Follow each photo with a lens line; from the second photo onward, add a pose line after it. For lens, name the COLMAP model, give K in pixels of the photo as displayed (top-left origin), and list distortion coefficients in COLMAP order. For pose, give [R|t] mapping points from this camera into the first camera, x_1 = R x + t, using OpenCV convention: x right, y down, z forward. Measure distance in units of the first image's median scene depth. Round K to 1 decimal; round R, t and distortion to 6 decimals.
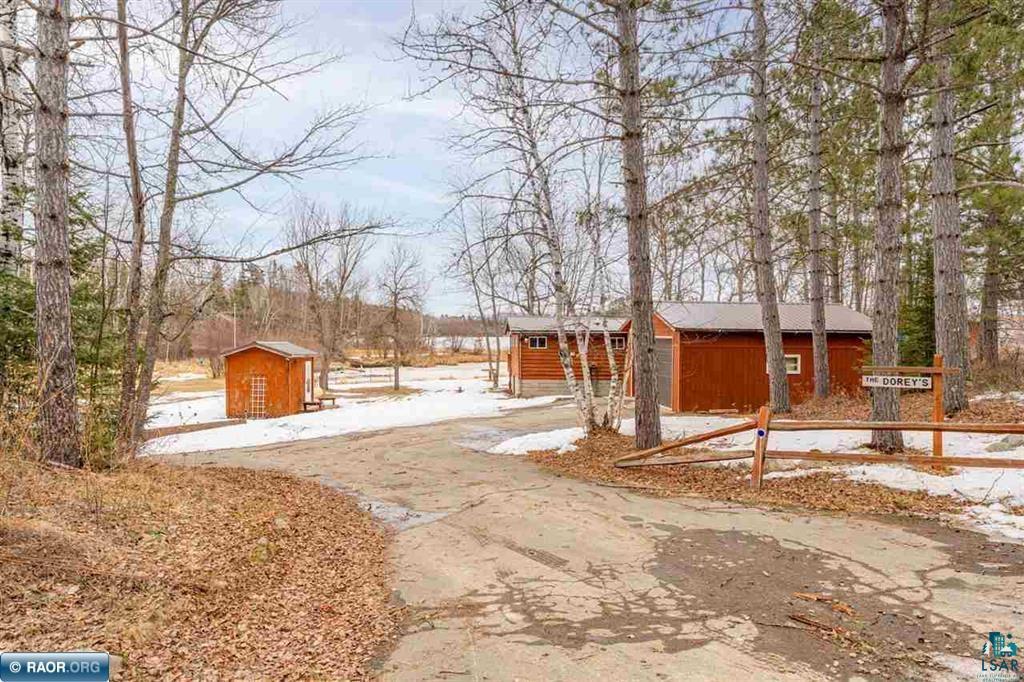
lens RADIAL K [[606.6, 0, 508.9], [0, 606.6, 335.7], [0, 0, 1]] dist [0.000123, 0.000174]
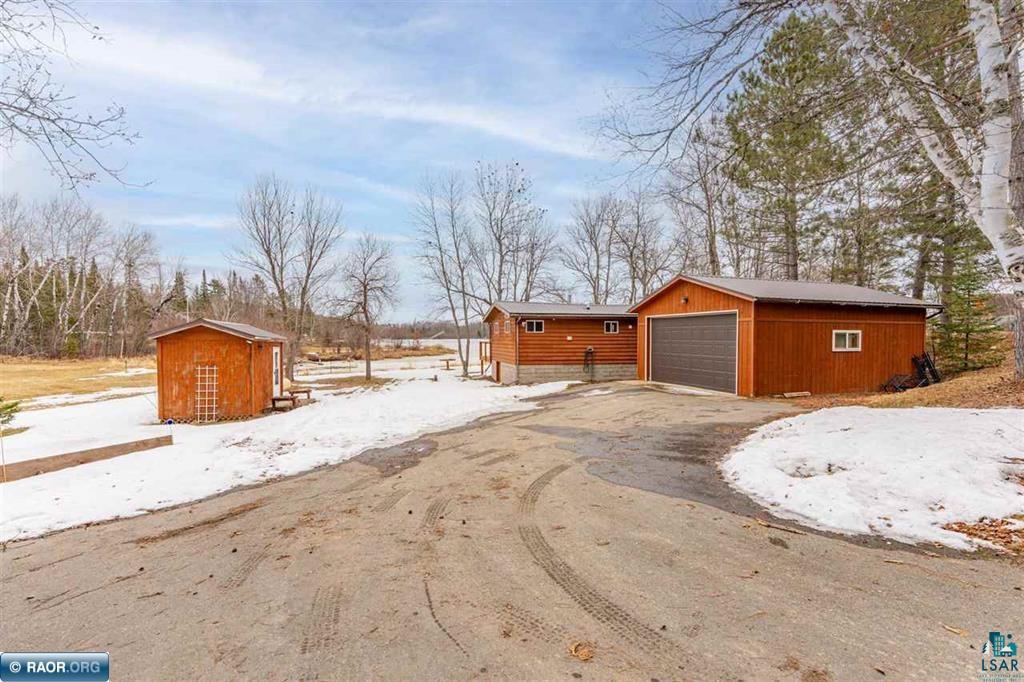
lens RADIAL K [[442.0, 0, 508.0], [0, 442.0, 341.1], [0, 0, 1]] dist [0.001406, -0.000028]
pose [[0.983277, -0.007246, 0.181970, -0.119489], [0.006090, 0.999958, 0.006908, 0.029048], [-0.182012, -0.005685, 0.983280, 0.322751]]
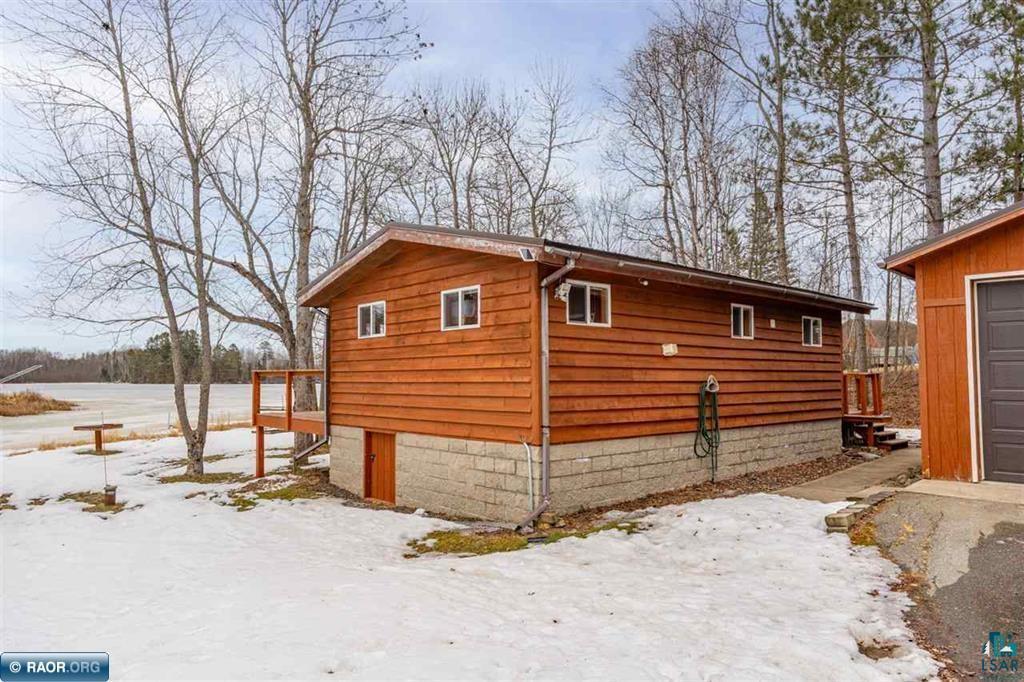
lens RADIAL K [[684.4, 0, 496.1], [0, 684.4, 336.5], [0, 0, 1]] dist [-0.002783, 0.000713]
pose [[0.799625, 0.031513, 0.599672, -0.164846], [0.007700, 0.998002, -0.062713, 0.043929], [-0.600450, 0.054764, 0.797785, 0.777627]]
